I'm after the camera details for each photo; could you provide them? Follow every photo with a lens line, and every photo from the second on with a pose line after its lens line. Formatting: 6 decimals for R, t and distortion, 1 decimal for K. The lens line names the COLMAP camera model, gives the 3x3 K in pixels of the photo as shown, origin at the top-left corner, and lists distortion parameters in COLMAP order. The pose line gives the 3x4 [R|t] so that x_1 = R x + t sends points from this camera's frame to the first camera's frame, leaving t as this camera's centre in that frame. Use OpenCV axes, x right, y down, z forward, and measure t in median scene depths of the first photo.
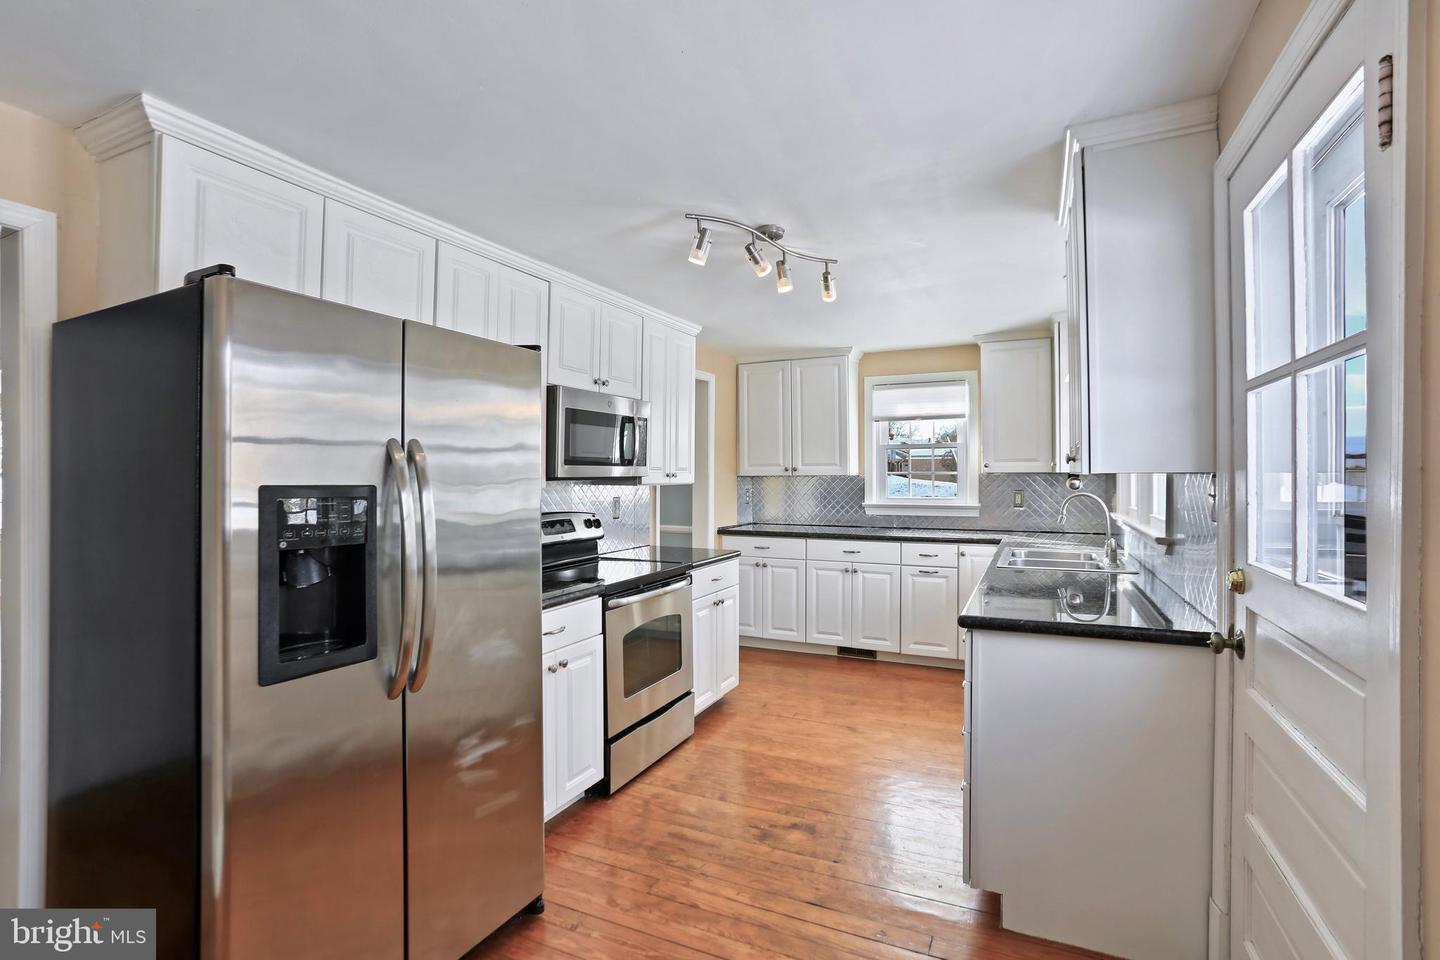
lens RADIAL K [[663.6, 0, 721.1], [0, 663.6, 470.6], [0, 0, 1]] dist [-0.040548, 0.009051]
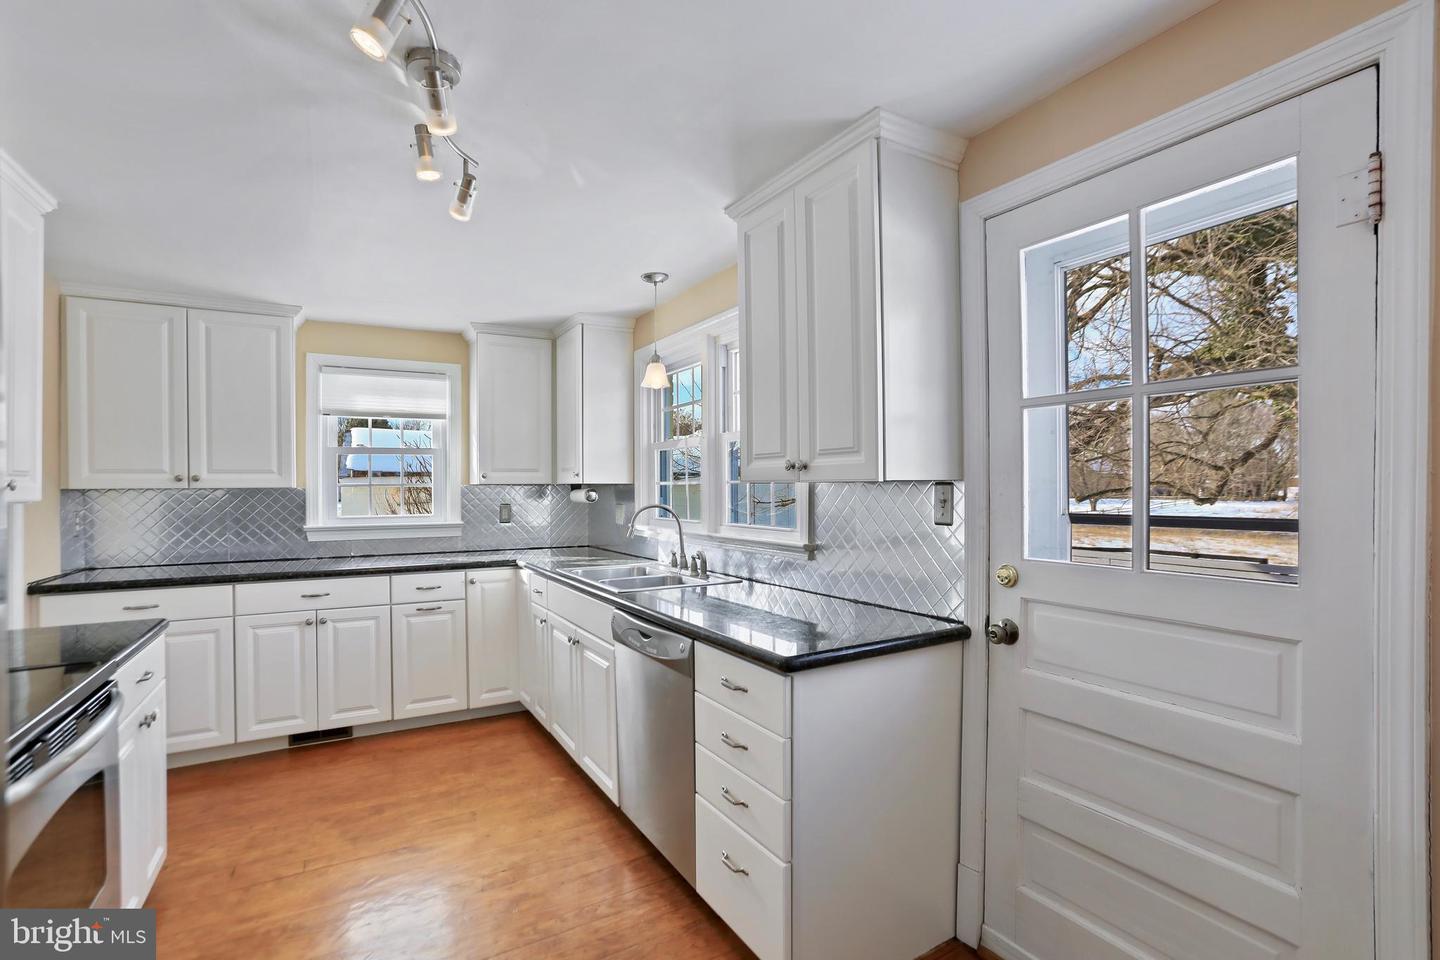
lens RADIAL K [[663.6, 0, 726.5], [0, 663.6, 486.5], [0, 0, 1]] dist [-0.040548, 0.009051]
pose [[0.556784, 0.001537, 0.830656, -0.144390], [-0.002602, 0.999997, -0.000106, 0.005347], [-0.830654, -0.002103, 0.556786, 0.260610]]
